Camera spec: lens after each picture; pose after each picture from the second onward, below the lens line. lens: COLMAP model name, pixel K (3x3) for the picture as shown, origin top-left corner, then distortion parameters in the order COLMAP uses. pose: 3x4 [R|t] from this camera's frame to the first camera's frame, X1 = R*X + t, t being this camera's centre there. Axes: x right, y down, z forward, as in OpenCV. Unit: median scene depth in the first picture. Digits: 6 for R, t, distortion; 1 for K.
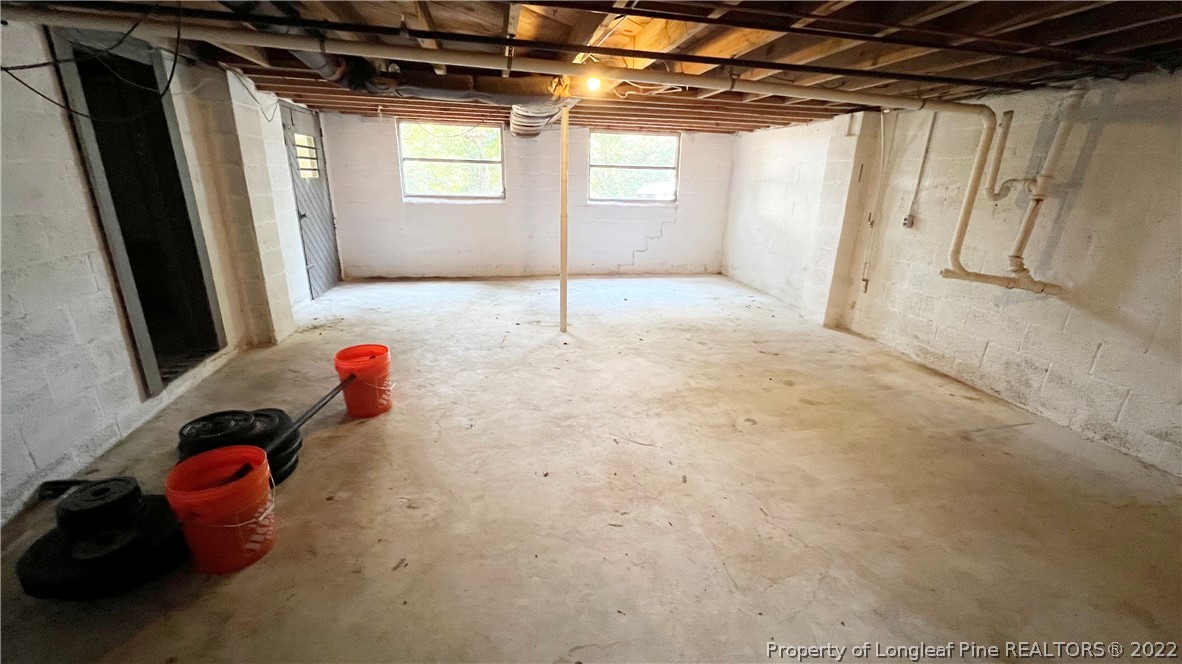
lens RADIAL K [[474.4, 0, 588.2], [0, 474.4, 331.8], [0, 0, 1]] dist [0.000786, 0.000319]
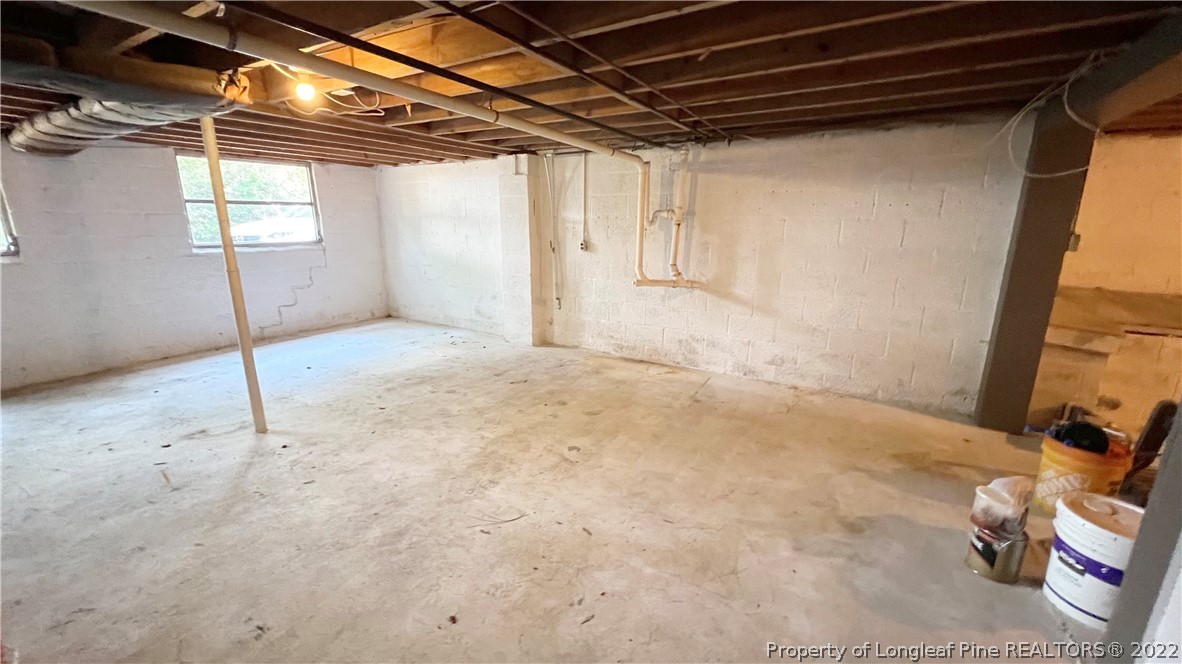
lens RADIAL K [[474.4, 0, 589.9], [0, 474.4, 336.7], [0, 0, 1]] dist [0.000786, 0.000319]
pose [[0.678352, -0.201635, 0.706528, -0.212945], [0.243456, 0.968968, 0.042786, -0.055037], [-0.693230, 0.142985, 0.706390, 0.164582]]
